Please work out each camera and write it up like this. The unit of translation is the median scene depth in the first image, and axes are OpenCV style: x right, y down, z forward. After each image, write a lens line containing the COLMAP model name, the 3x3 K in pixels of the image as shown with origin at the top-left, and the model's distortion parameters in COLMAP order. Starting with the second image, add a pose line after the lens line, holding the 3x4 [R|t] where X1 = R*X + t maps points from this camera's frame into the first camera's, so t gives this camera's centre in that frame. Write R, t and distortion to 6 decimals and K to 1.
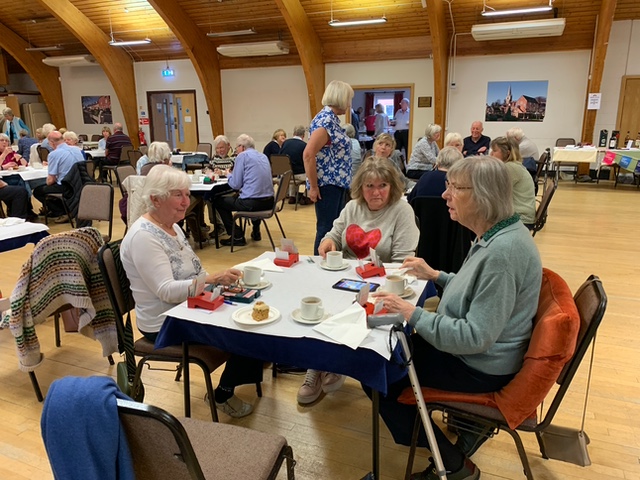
lens RADIAL K [[489.0, 0, 320.0], [0, 489.0, 240.0], [0, 0, 1]] dist [-0.004147, 0.004417]
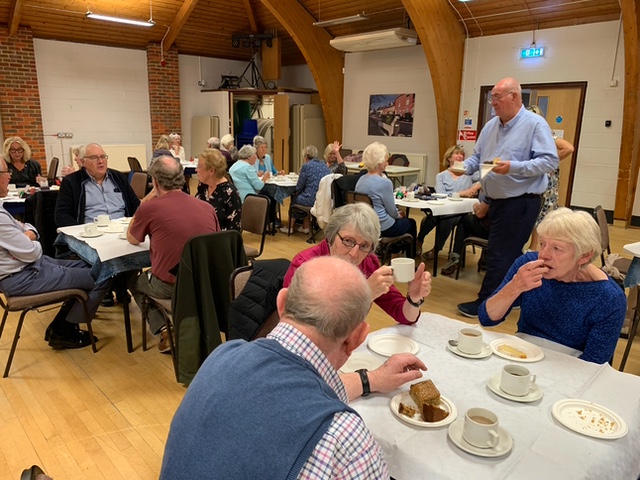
lens RADIAL K [[489.0, 0, 320.0], [0, 489.0, 240.0], [0, 0, 1]] dist [-0.004147, 0.004417]
pose [[0.913126, 0.115449, -0.390989, -0.069070], [-0.120801, 0.992616, 0.010972, -0.024161], [0.389369, 0.037213, 0.920330, 0.092296]]
